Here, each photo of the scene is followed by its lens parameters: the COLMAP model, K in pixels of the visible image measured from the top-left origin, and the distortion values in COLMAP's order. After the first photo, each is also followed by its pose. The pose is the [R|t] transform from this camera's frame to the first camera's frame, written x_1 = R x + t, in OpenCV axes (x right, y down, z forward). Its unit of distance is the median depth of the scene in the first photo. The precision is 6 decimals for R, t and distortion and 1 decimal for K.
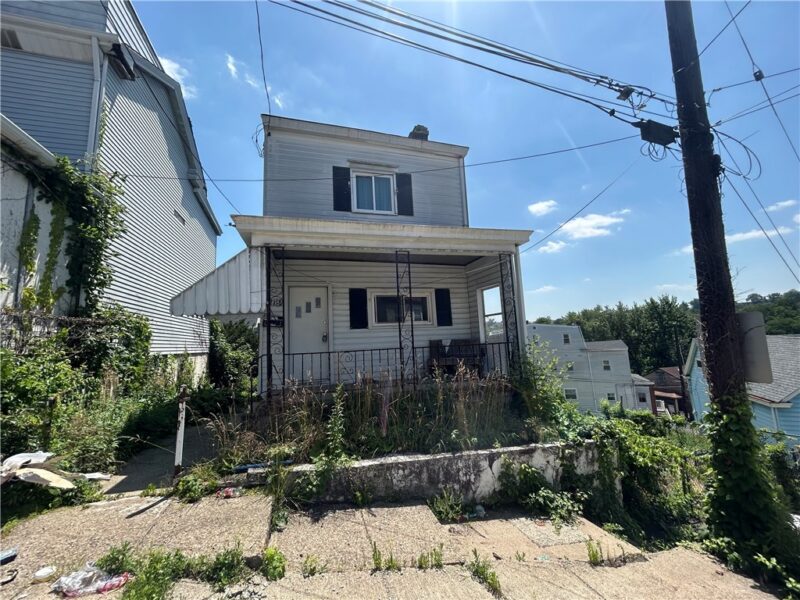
lens RADIAL K [[322.6, 0, 398.8], [0, 322.6, 299.1], [0, 0, 1]] dist [0.001779, 0.000628]
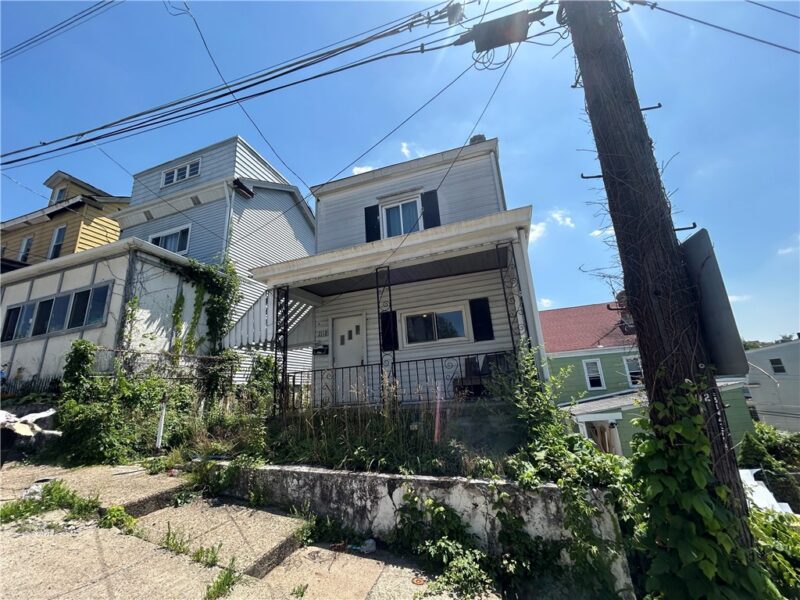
lens RADIAL K [[322.6, 0, 398.8], [0, 322.6, 299.1], [0, 0, 1]] dist [0.001779, 0.000628]
pose [[0.821363, -0.167614, -0.545223, 0.788862], [0.104691, 0.983912, -0.144764, 0.134226], [0.560716, 0.061824, 0.825697, 0.271880]]
